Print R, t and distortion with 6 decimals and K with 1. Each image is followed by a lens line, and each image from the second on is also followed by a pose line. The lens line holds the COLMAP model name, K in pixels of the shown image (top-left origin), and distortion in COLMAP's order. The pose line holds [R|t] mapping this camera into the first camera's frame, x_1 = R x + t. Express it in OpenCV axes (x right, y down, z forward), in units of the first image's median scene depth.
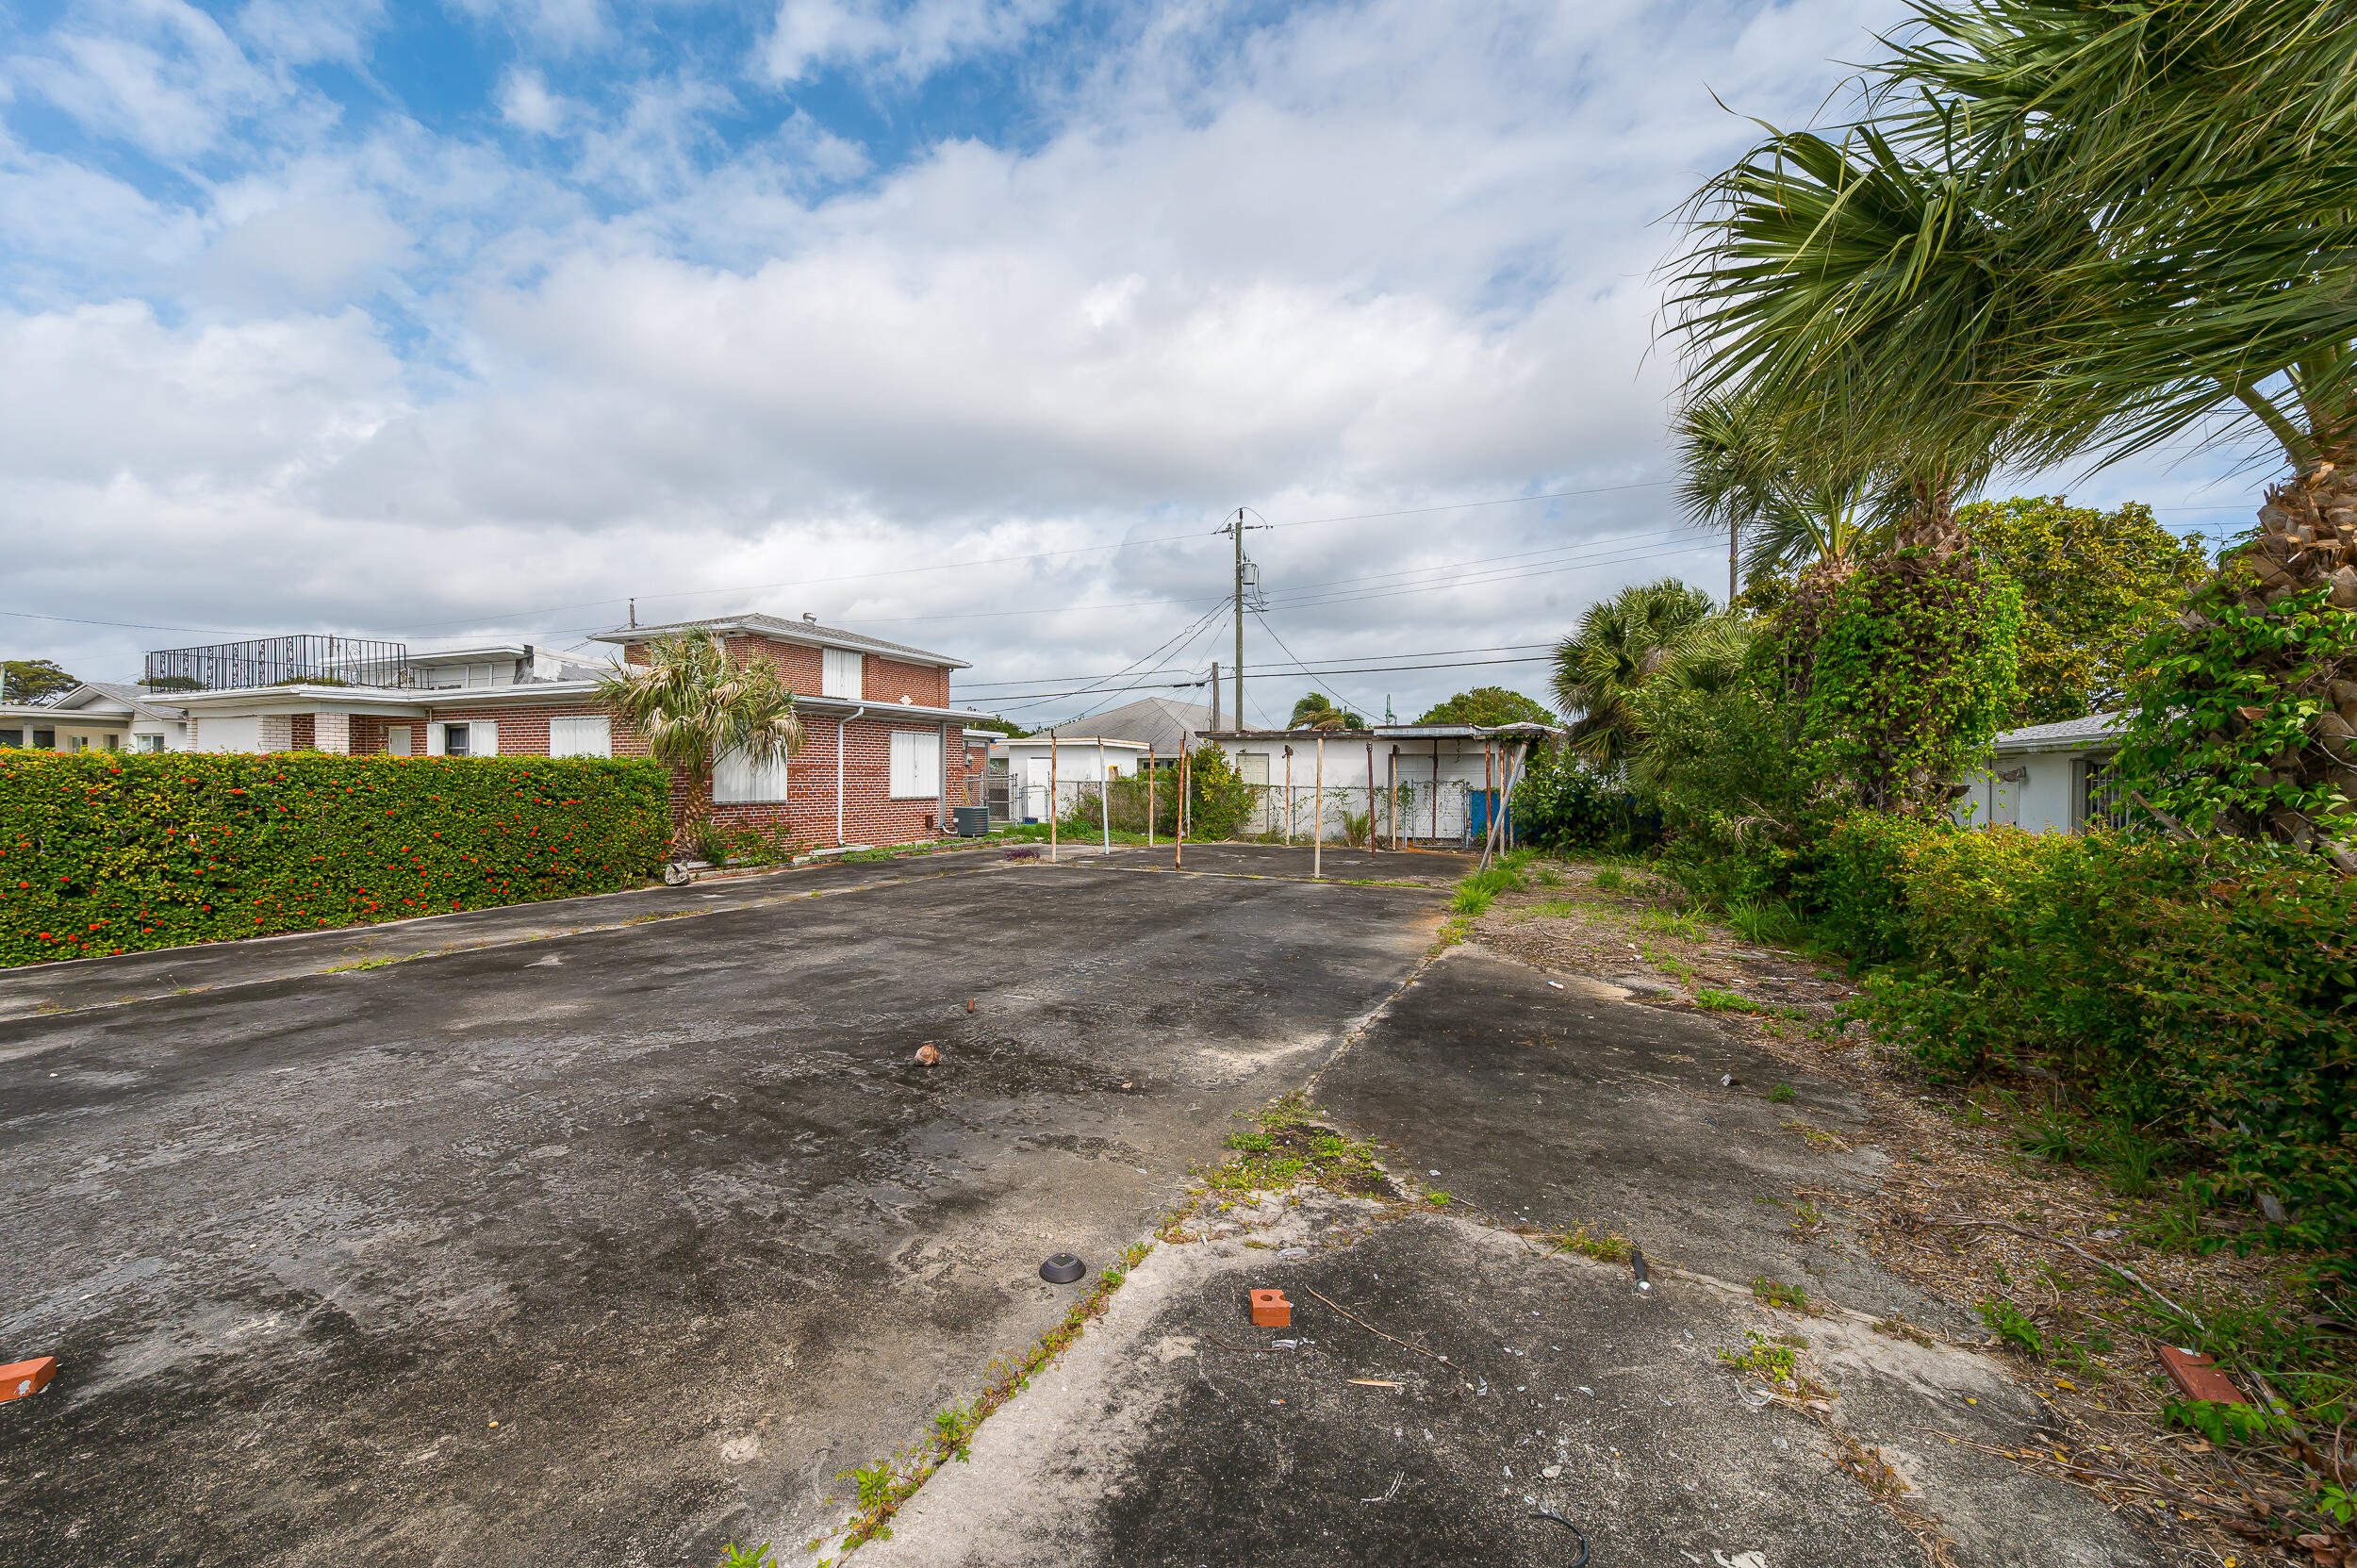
lens RADIAL K [[914.5, 0, 1165.8], [0, 914.5, 776.2], [0, 0, 1]] dist [0.000279, 0.000408]
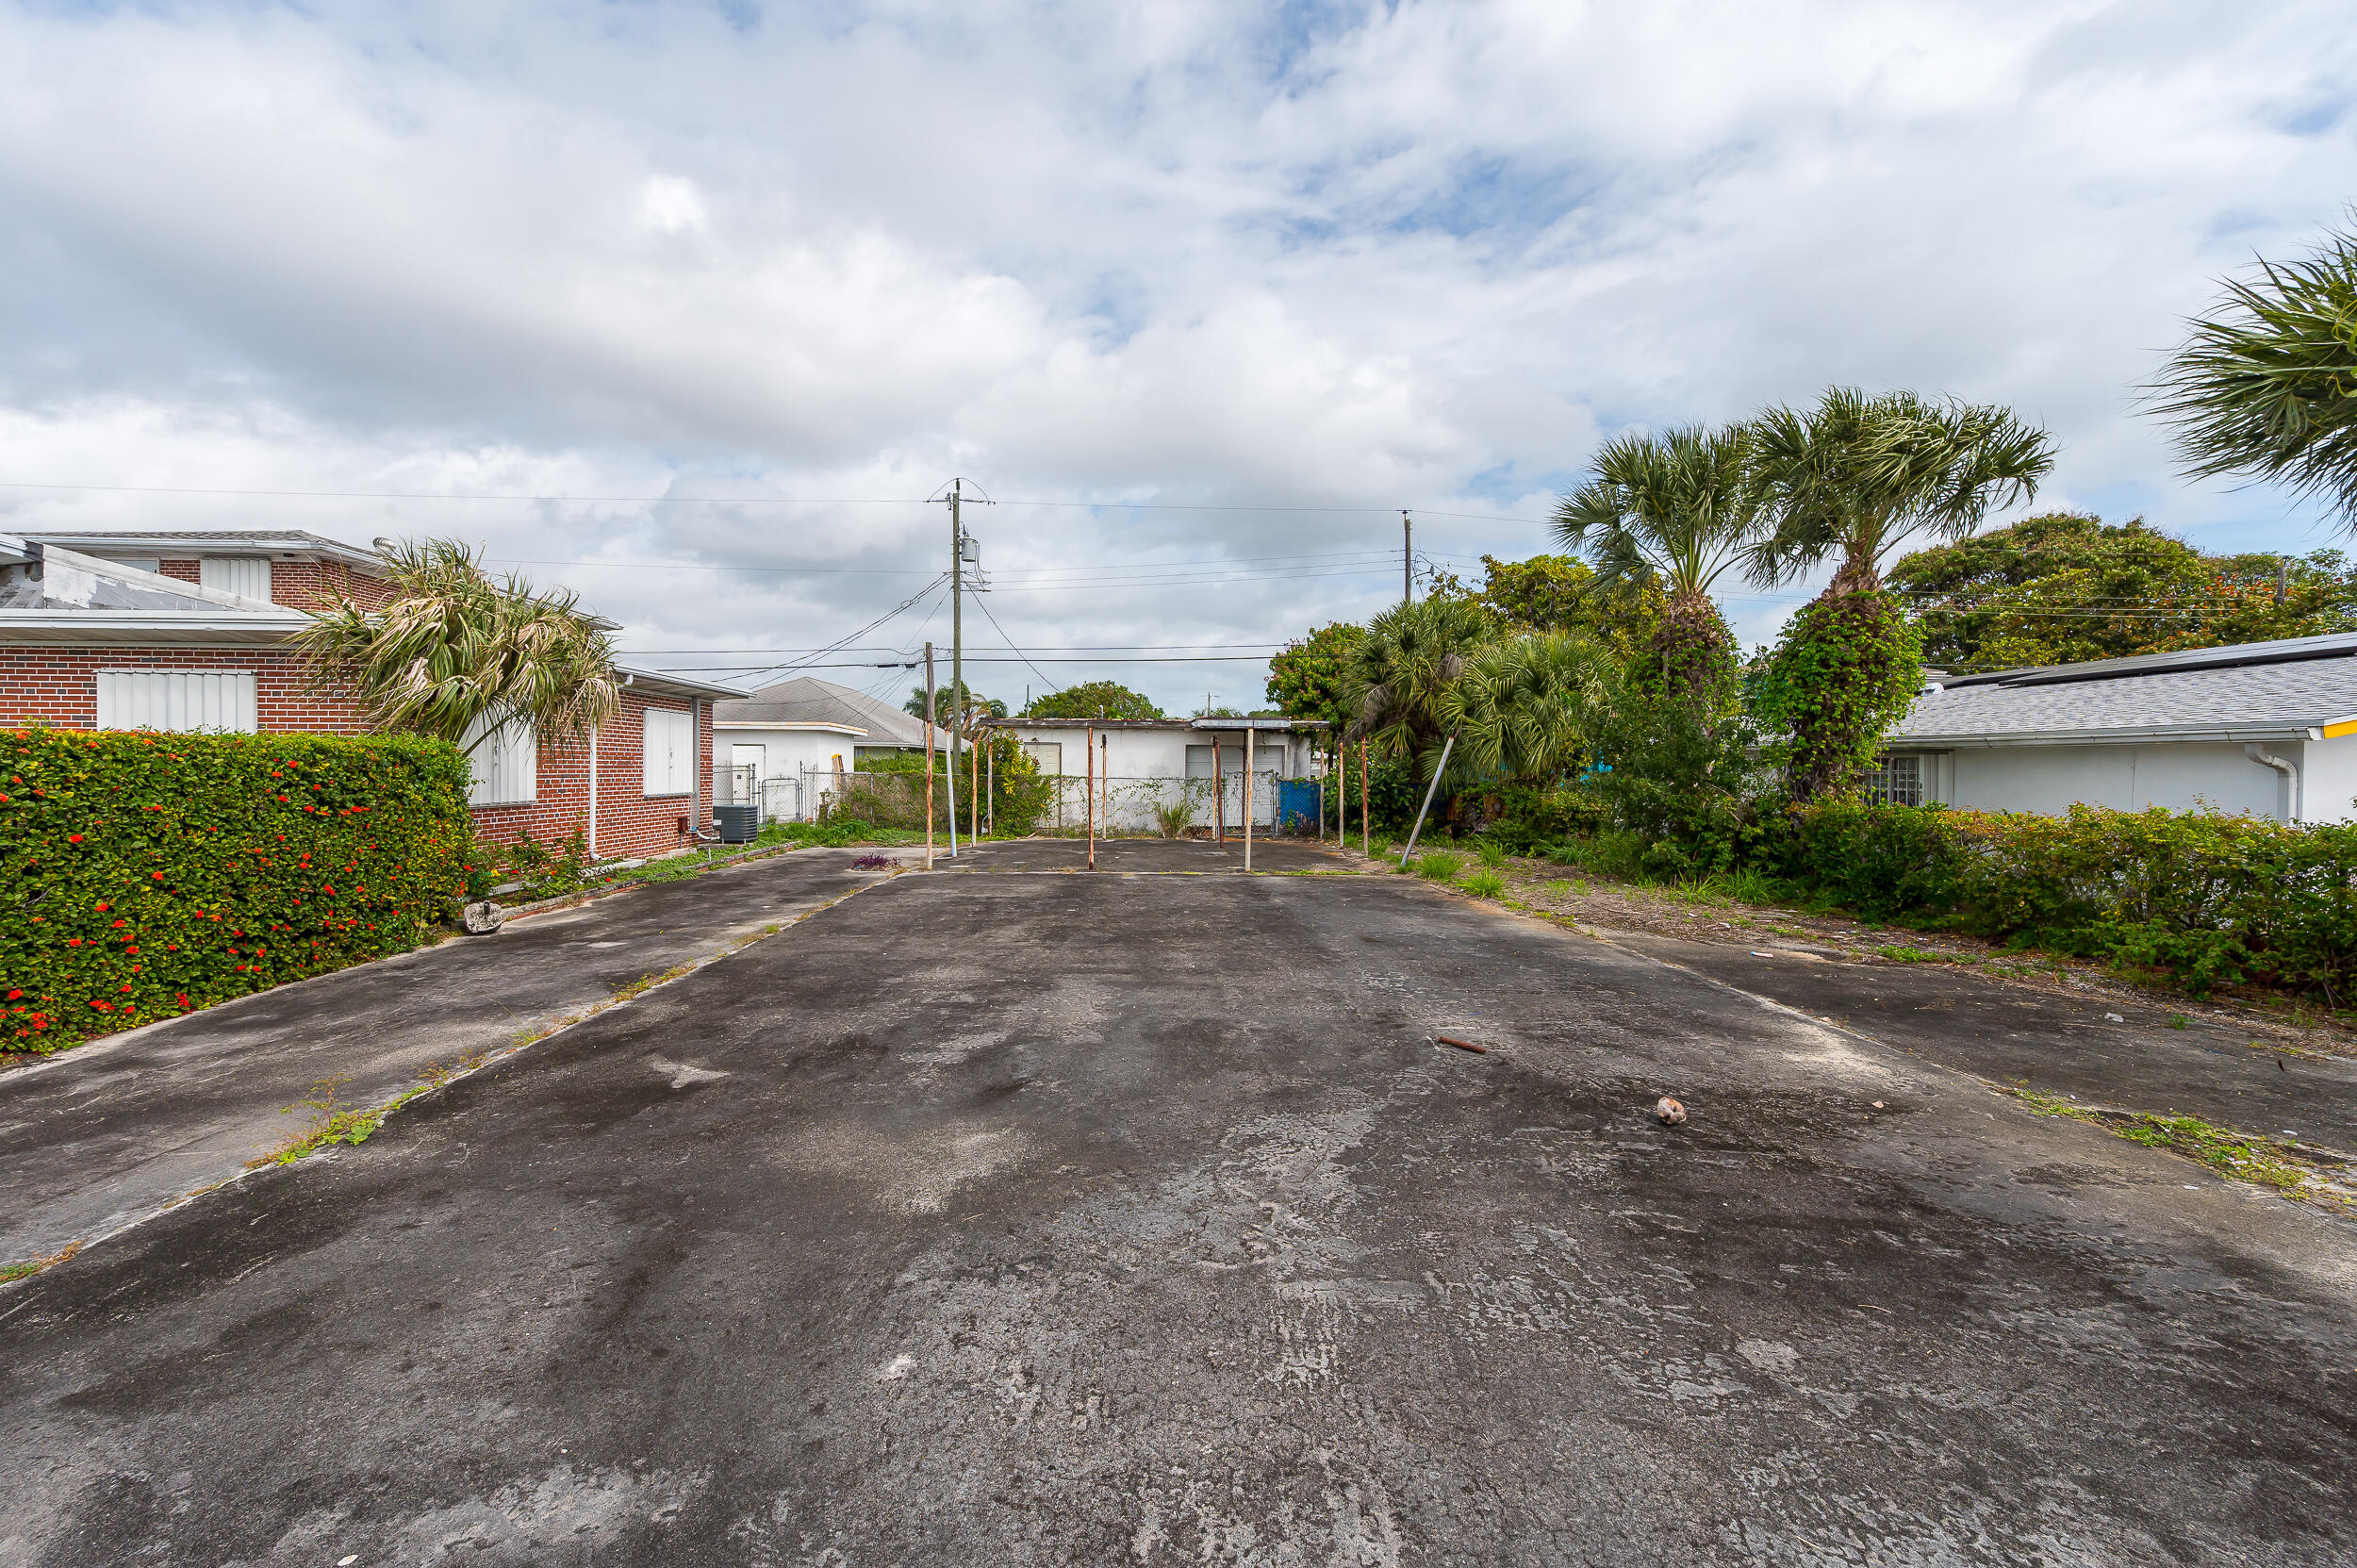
lens RADIAL K [[914.5, 0, 1165.8], [0, 914.5, 776.2], [0, 0, 1]] dist [0.000279, 0.000408]
pose [[0.885430, -0.004522, 0.464752, -0.456192], [-0.000656, 0.999940, 0.010979, -0.001539], [-0.464773, -0.010026, 0.885373, 0.213202]]
